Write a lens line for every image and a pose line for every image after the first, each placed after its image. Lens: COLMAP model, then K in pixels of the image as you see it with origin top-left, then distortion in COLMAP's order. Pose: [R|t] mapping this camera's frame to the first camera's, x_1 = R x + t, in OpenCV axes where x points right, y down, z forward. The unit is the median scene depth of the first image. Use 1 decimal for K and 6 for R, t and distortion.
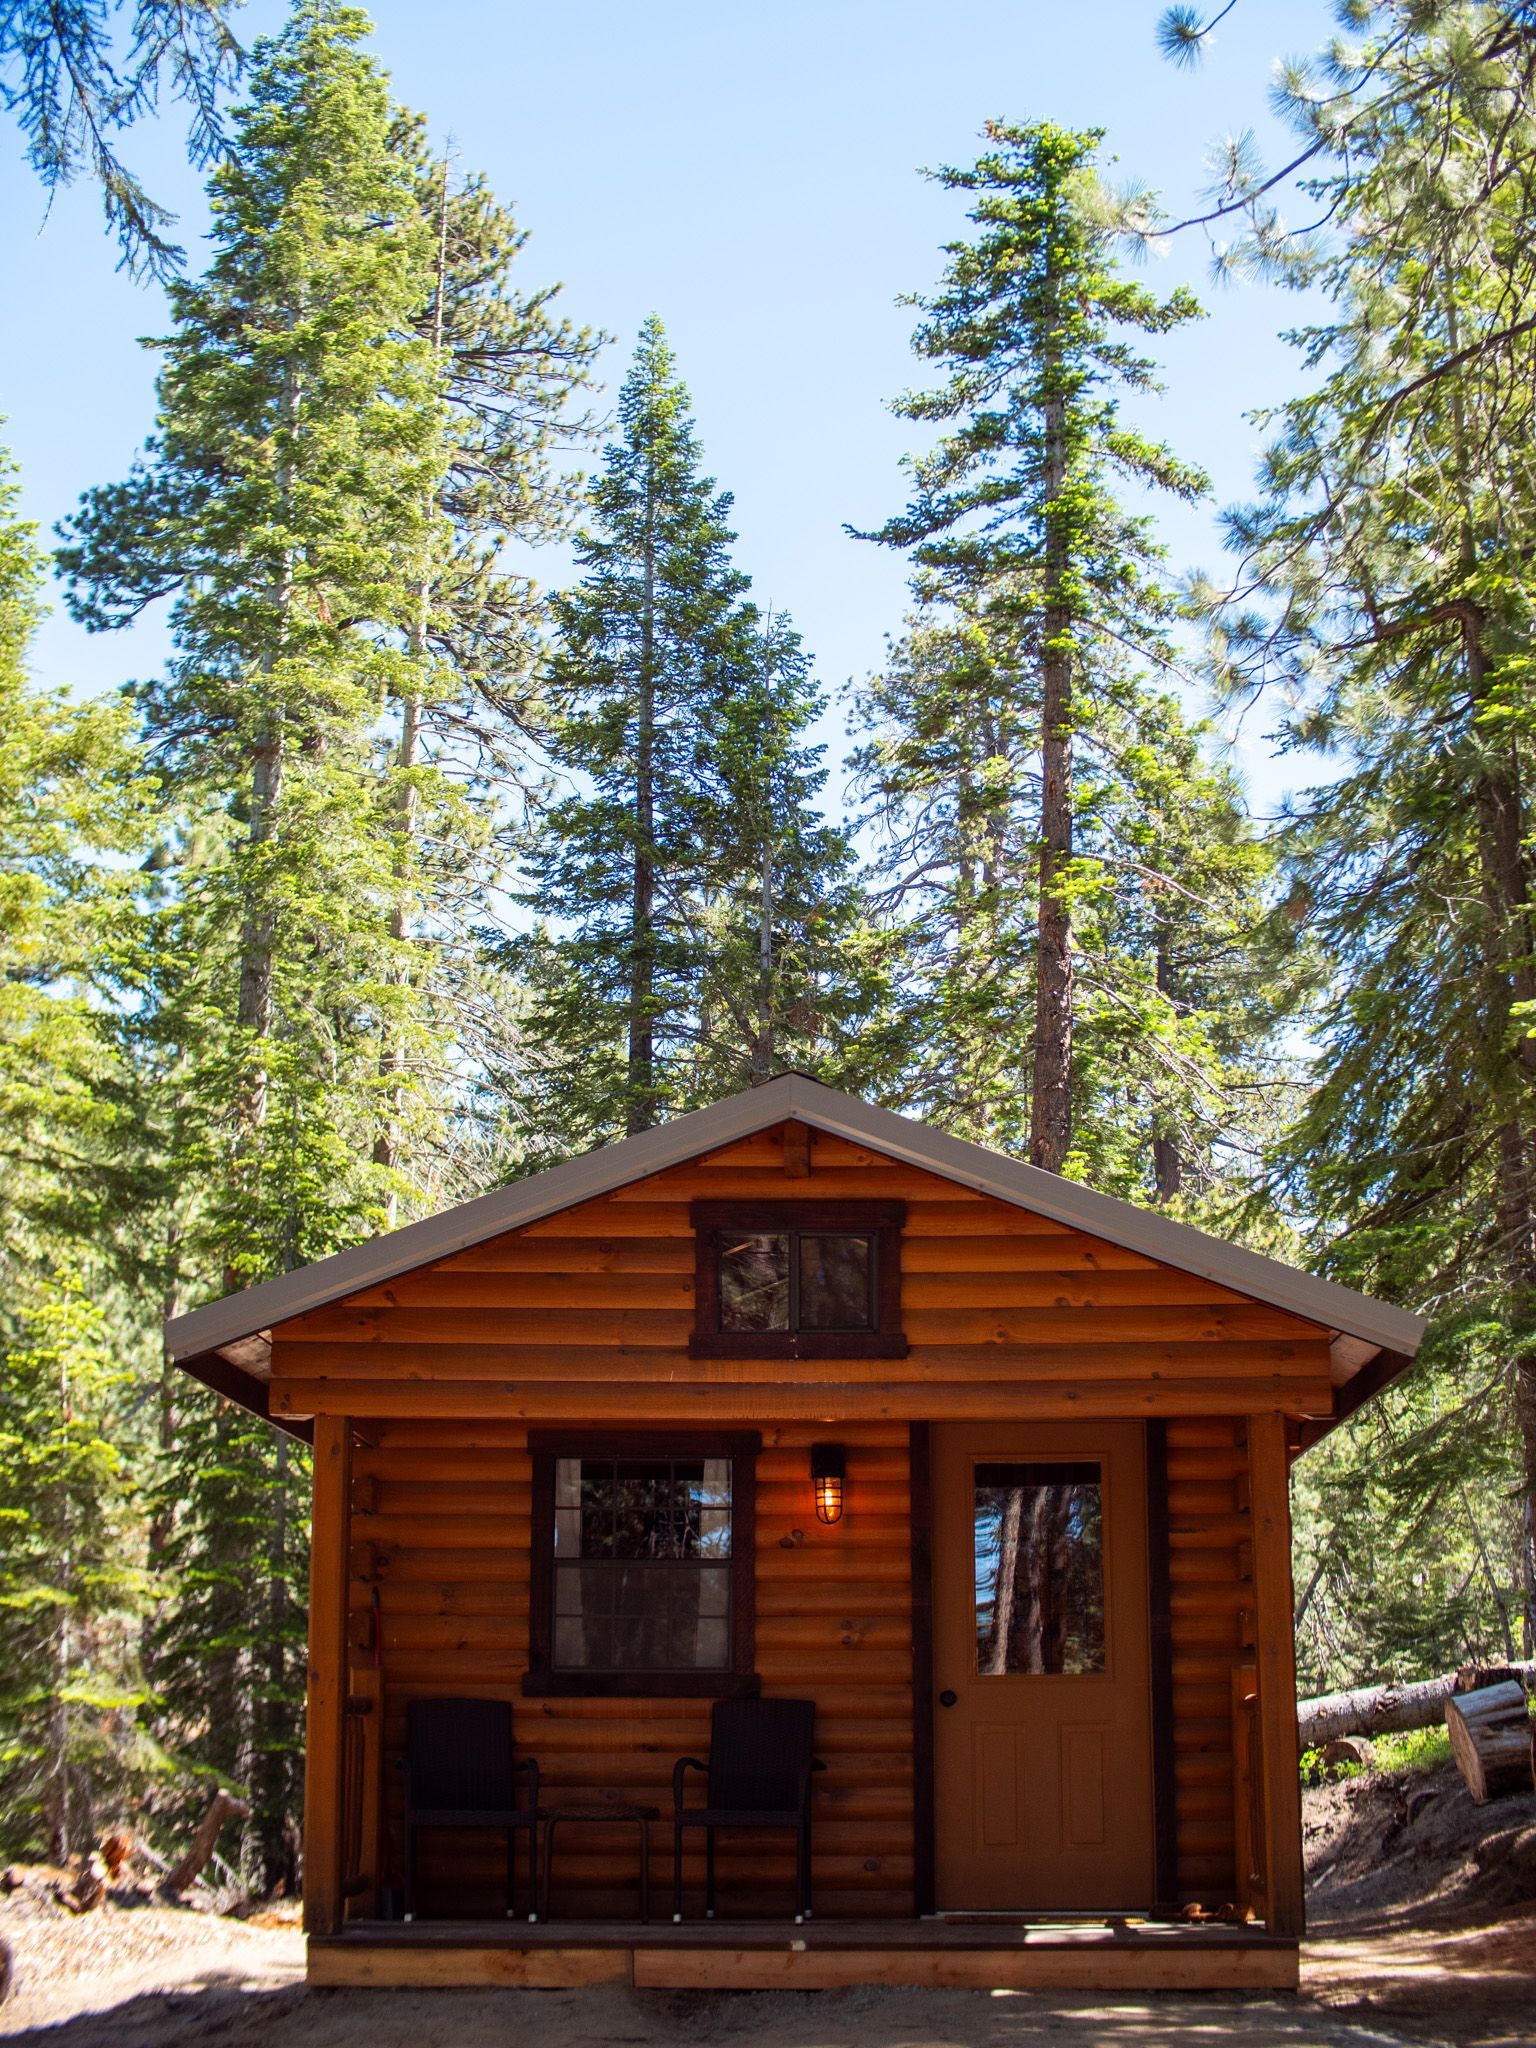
lens RADIAL K [[3069.5, 0, 768.0], [0, 3069.5, 1024.0], [0, 0, 1]] dist [-0.306378, 0.861163]
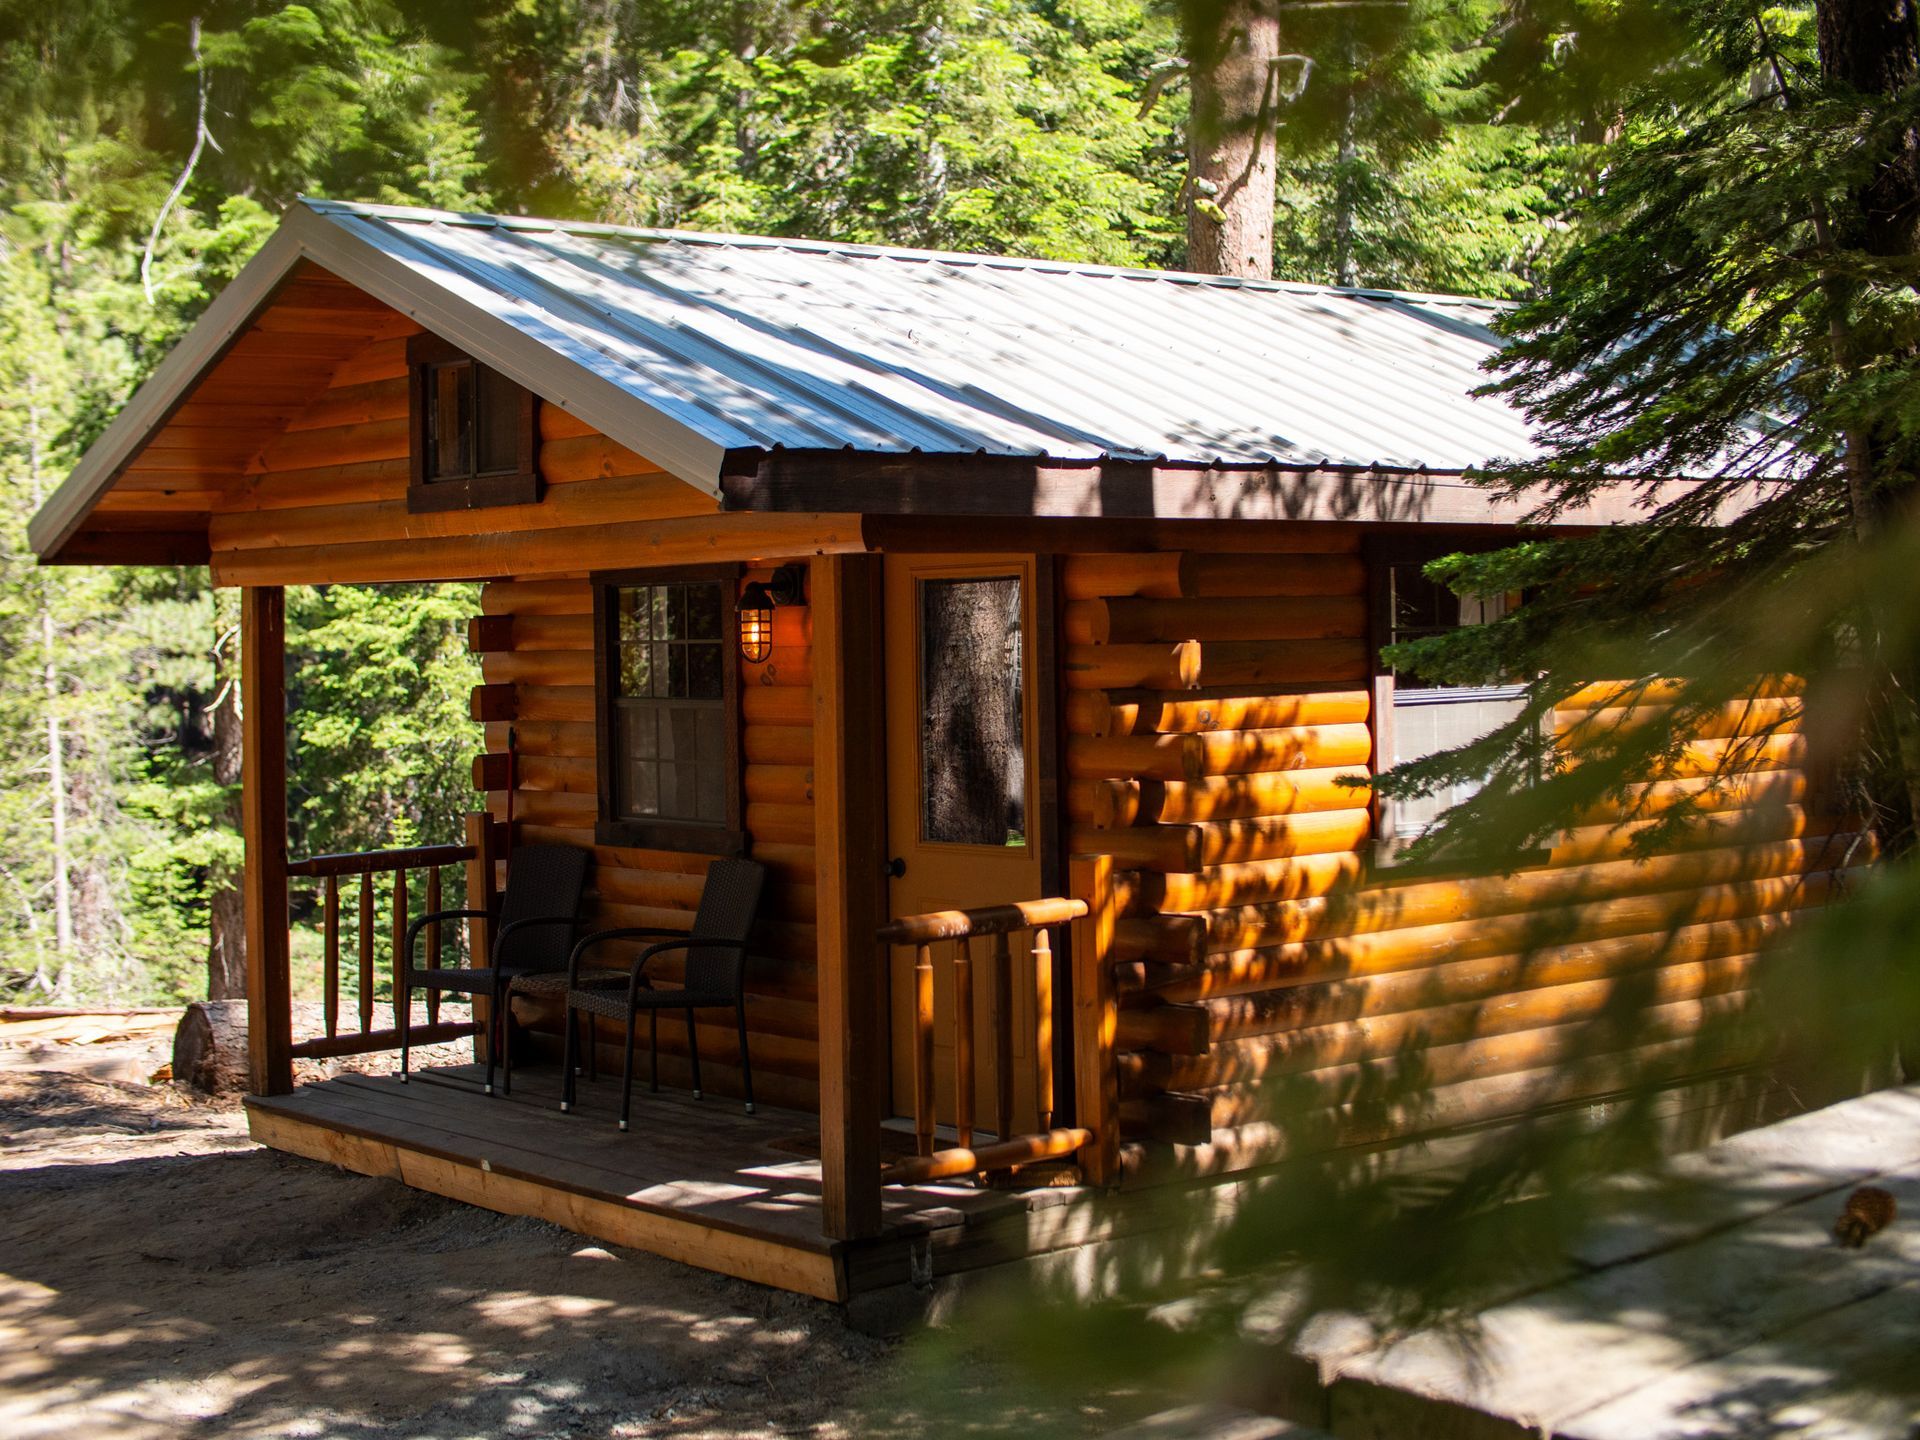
lens RADIAL K [[2877.7, 0, 960.0], [0, 2877.7, 720.0], [0, 0, 1]] dist [-0.306378, 0.861163]
pose [[0.667537, 0.009592, -0.744515, 0.703526], [0.202001, 0.960083, 0.193485, 0.037757], [0.716652, -0.279551, 0.638953, 0.558983]]
